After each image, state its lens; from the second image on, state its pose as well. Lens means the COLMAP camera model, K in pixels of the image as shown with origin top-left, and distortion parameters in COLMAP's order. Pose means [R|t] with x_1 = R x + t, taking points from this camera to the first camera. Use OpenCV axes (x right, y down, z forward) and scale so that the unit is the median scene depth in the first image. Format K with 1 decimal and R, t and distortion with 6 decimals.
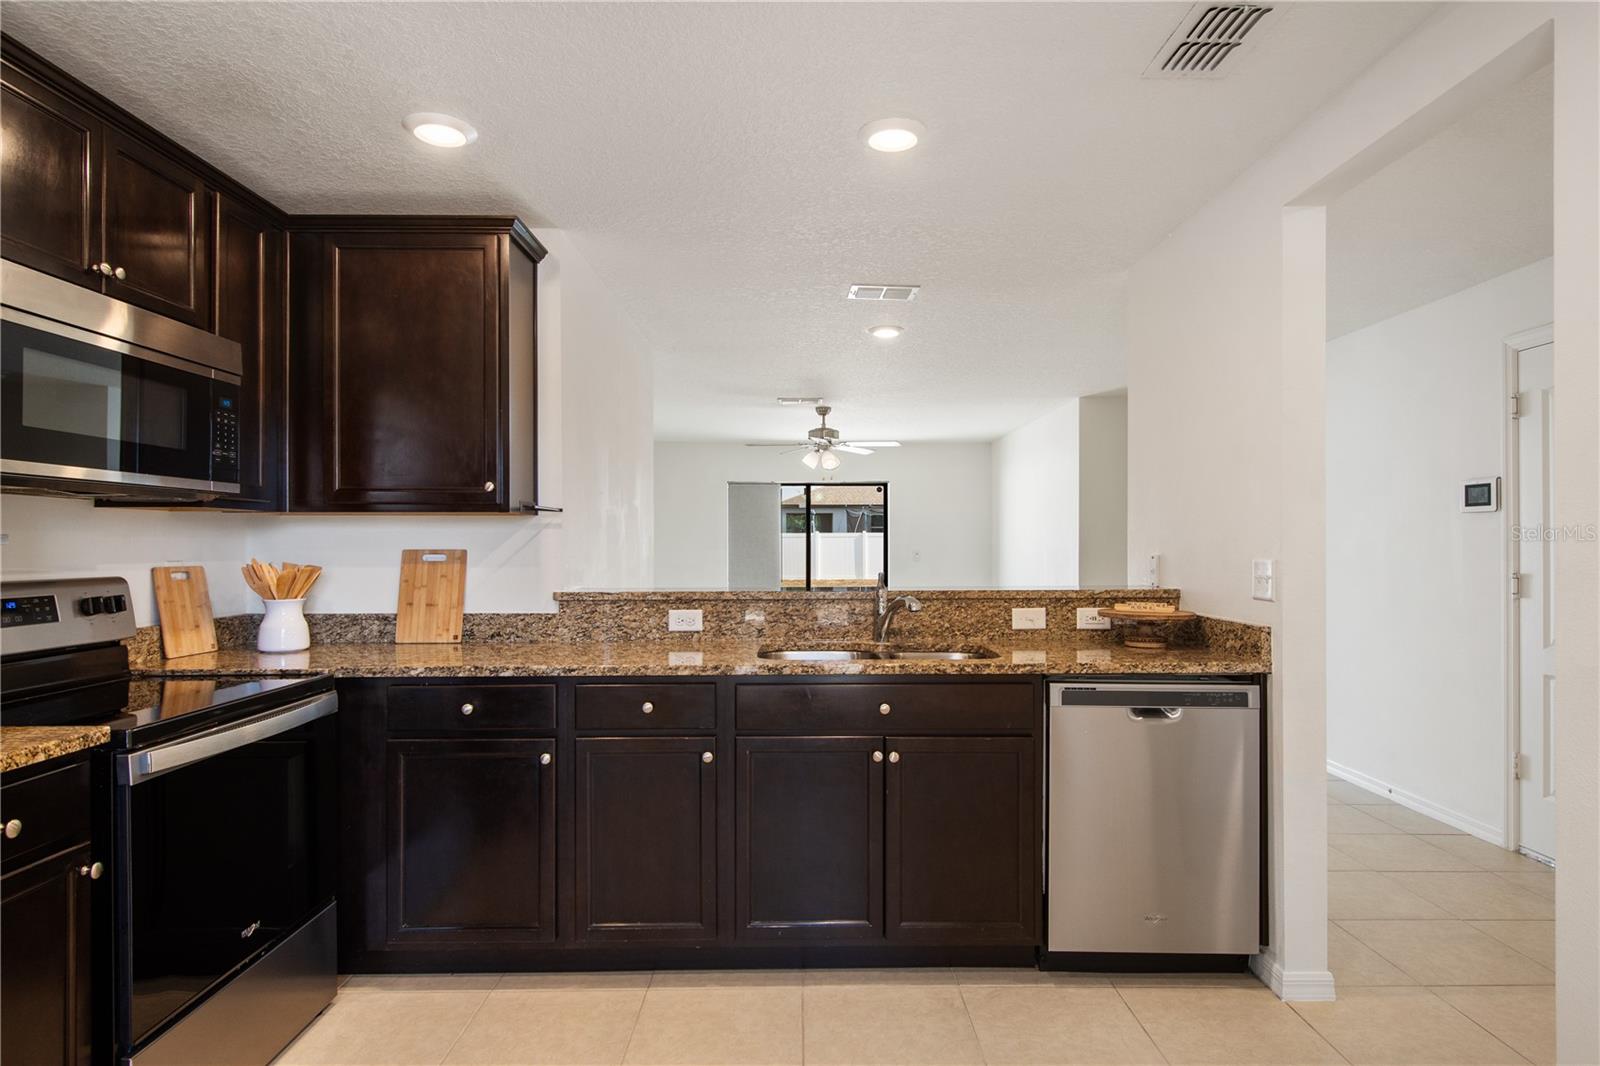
lens RADIAL K [[878.8, 0, 805.1], [0, 878.8, 540.1], [0, 0, 1]] dist [0.014267, -0.010155]
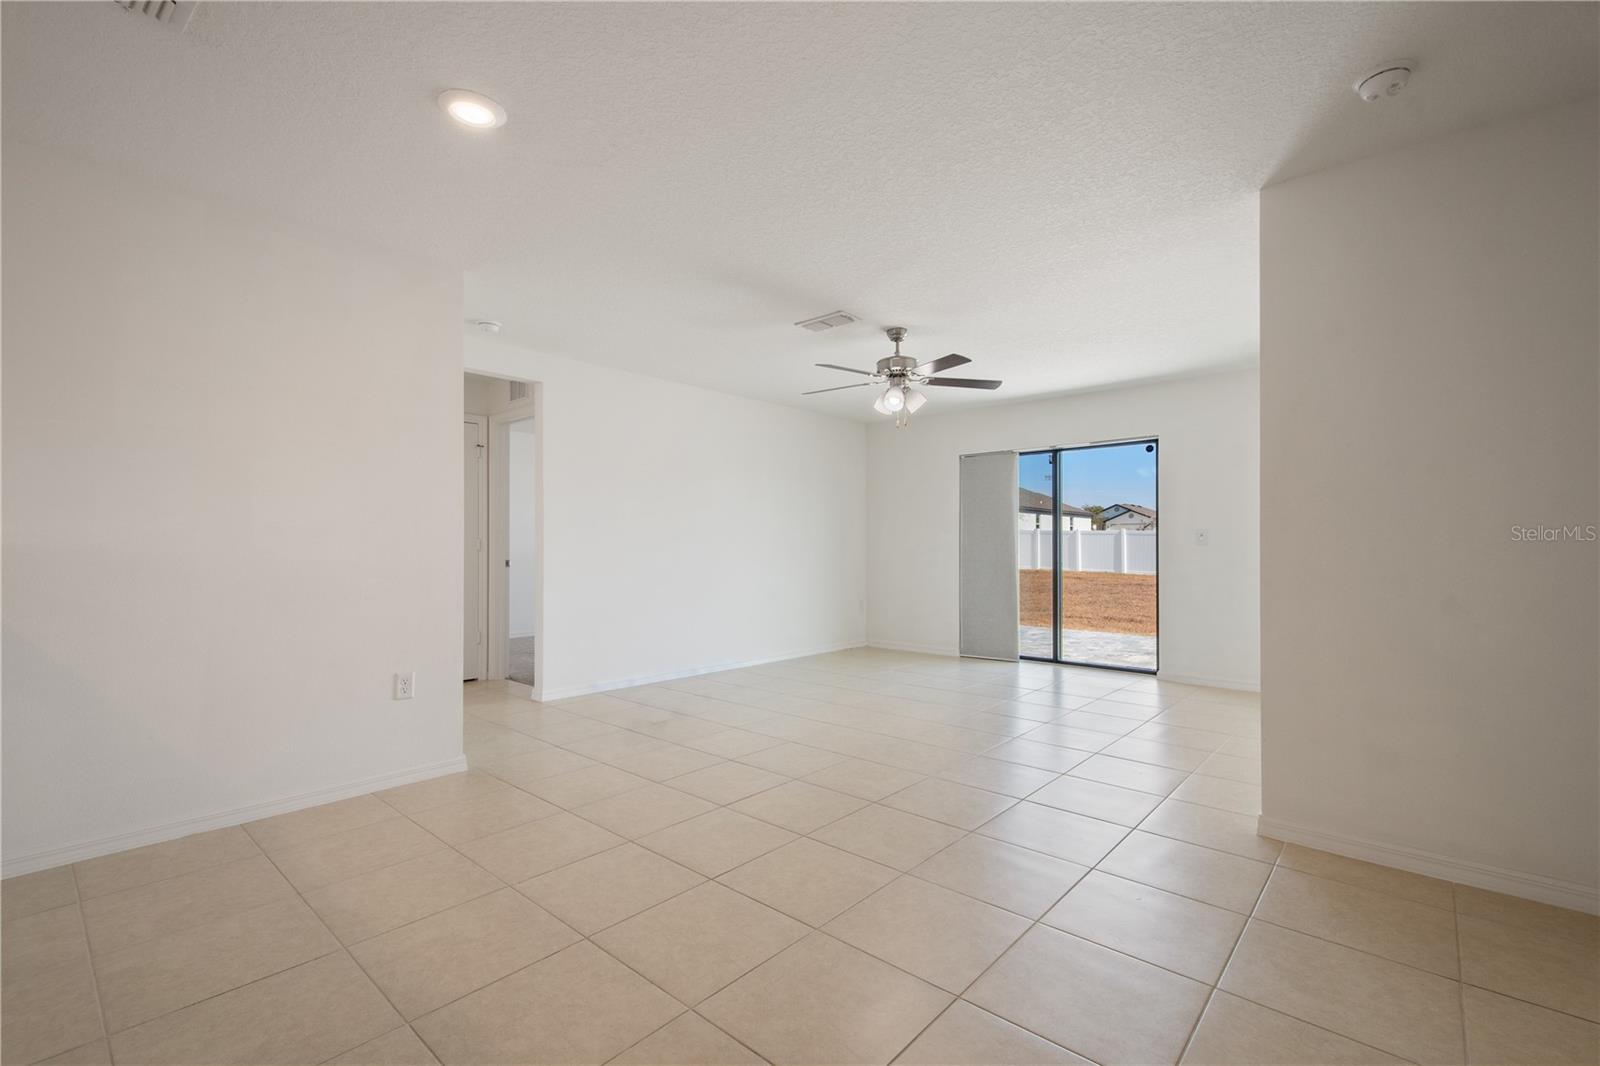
lens RADIAL K [[699.3, 0, 784.7], [0, 699.3, 542.3], [0, 0, 1]] dist [0.010812, -0.002295]
pose [[0.742273, -0.004528, -0.670083, 0.919134], [0.003008, 0.999990, -0.003425, 0.081434], [0.670091, 0.000527, 0.742279, 1.321863]]
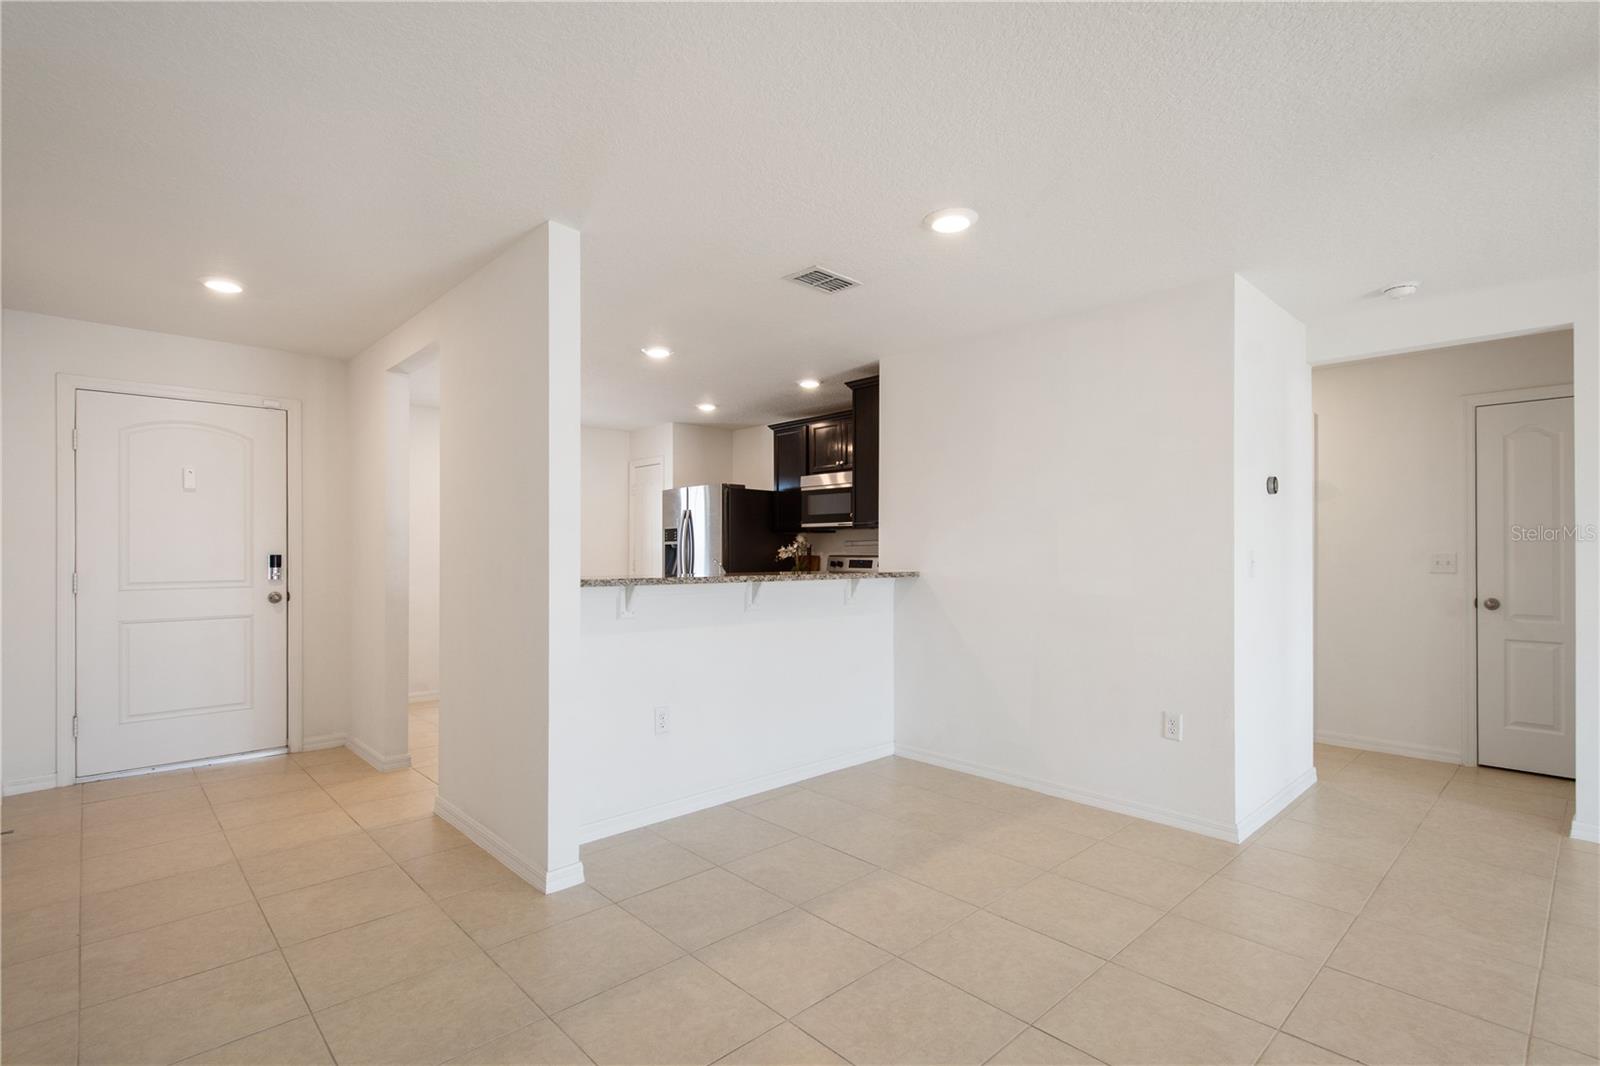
lens RADIAL K [[758.5, 0, 808.7], [0, 758.5, 550.2], [0, 0, 1]] dist [0.009267, -0.005490]
pose [[-0.727680, -0.008086, -0.685870, 0.957749], [-0.004544, 0.999965, -0.006967, 0.036875], [0.685902, -0.001953, -0.727691, 2.251489]]
